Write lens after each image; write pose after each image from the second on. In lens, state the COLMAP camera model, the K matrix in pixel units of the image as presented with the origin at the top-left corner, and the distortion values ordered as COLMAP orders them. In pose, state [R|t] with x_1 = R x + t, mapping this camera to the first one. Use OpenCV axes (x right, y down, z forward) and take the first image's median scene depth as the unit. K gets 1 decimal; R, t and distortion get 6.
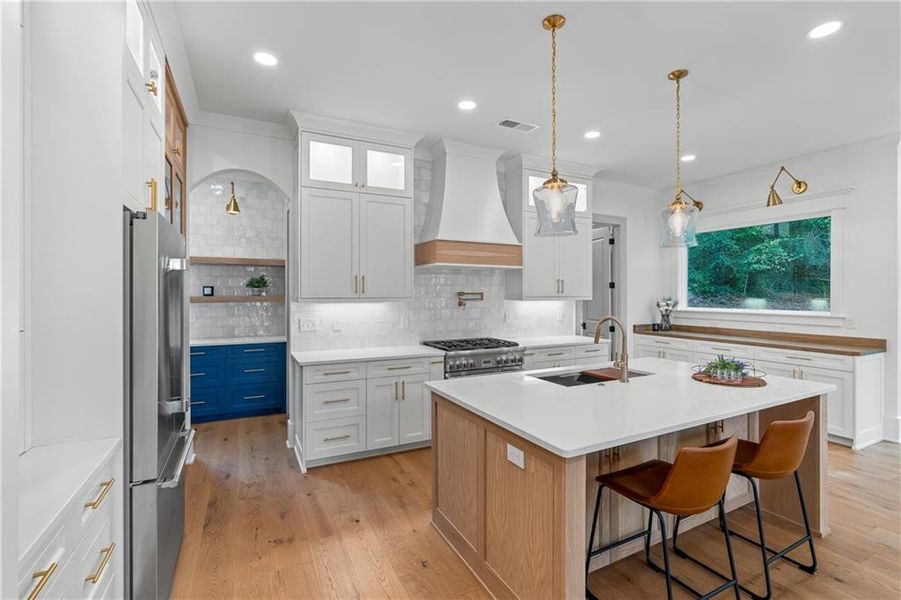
lens RADIAL K [[407.9, 0, 450.9], [0, 407.9, 293.1], [0, 0, 1]] dist [-0.011905, 0.004277]
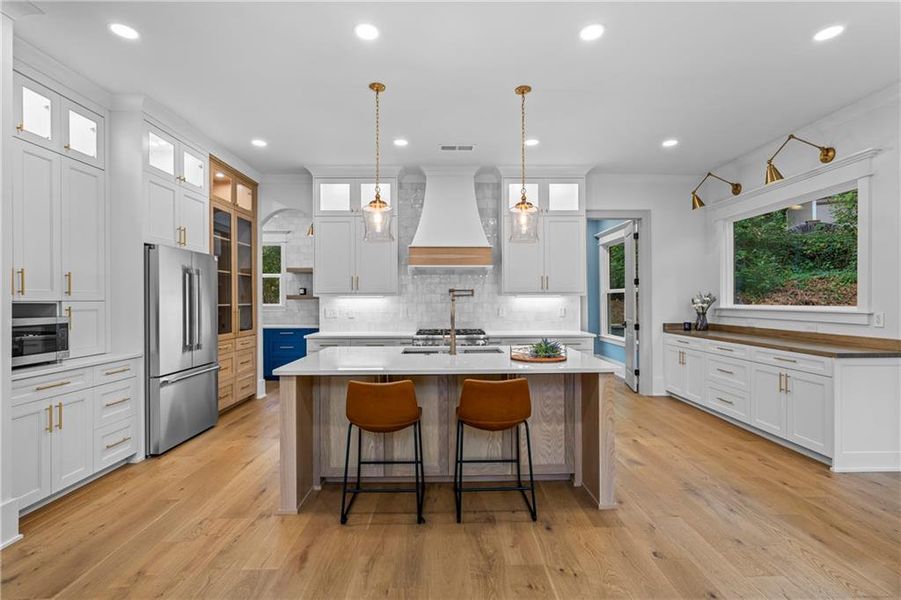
lens RADIAL K [[407.9, 0, 449.0], [0, 407.9, 299.6], [0, 0, 1]] dist [-0.011905, 0.004277]
pose [[0.898074, -0.003506, -0.439831, 0.605544], [0.003654, 0.999993, -0.000510, 0.032056], [0.439829, -0.001149, 0.898081, -0.078258]]
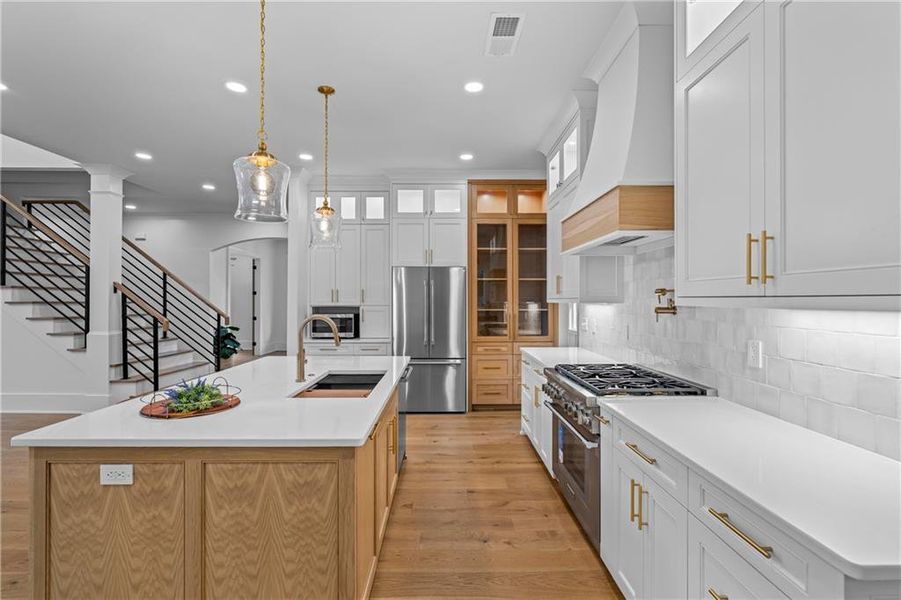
lens RADIAL K [[407.9, 0, 449.7], [0, 407.9, 300.7], [0, 0, 1]] dist [-0.011905, 0.004277]
pose [[-0.445790, 0.001630, -0.895136, 0.715594], [0.001169, 0.999999, 0.001238, 0.014815], [0.895137, -0.000495, -0.445792, 1.100897]]
